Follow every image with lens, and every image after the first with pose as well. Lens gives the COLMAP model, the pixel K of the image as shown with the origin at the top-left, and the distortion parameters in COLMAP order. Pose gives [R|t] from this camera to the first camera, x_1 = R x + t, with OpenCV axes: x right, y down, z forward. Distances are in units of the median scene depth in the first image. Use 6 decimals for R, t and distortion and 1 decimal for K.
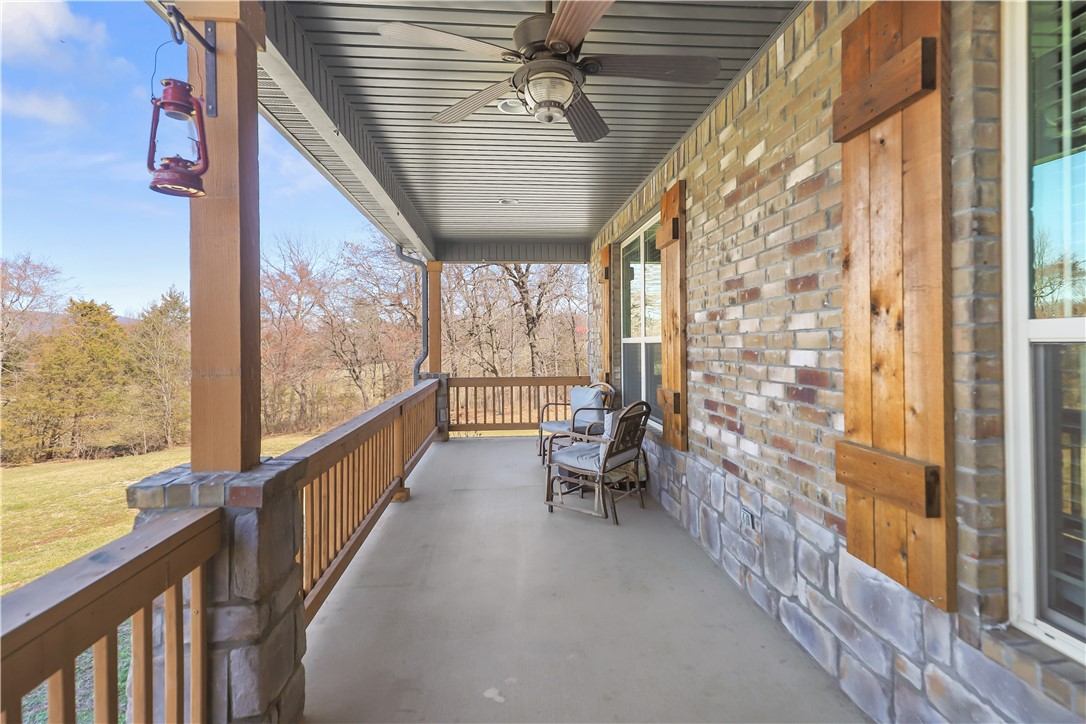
lens RADIAL K [[518.8, 0, 542.6], [0, 518.8, 351.3], [0, 0, 1]] dist [0.001424, 0.000316]
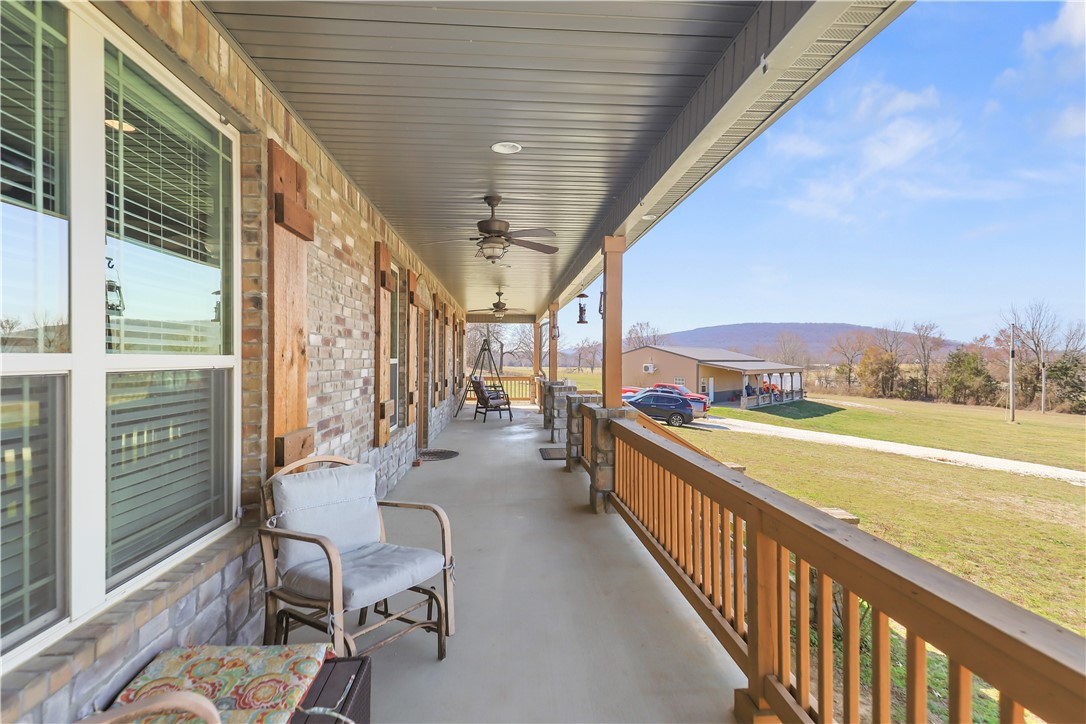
lens RADIAL K [[518.8, 0, 544.0], [0, 518.8, 358.3], [0, 0, 1]] dist [0.001424, 0.000316]
pose [[-0.999891, 0.013834, 0.005243, -0.140624], [0.013891, 0.999844, 0.010881, -0.038847], [-0.005092, 0.010953, -0.999927, 2.127564]]
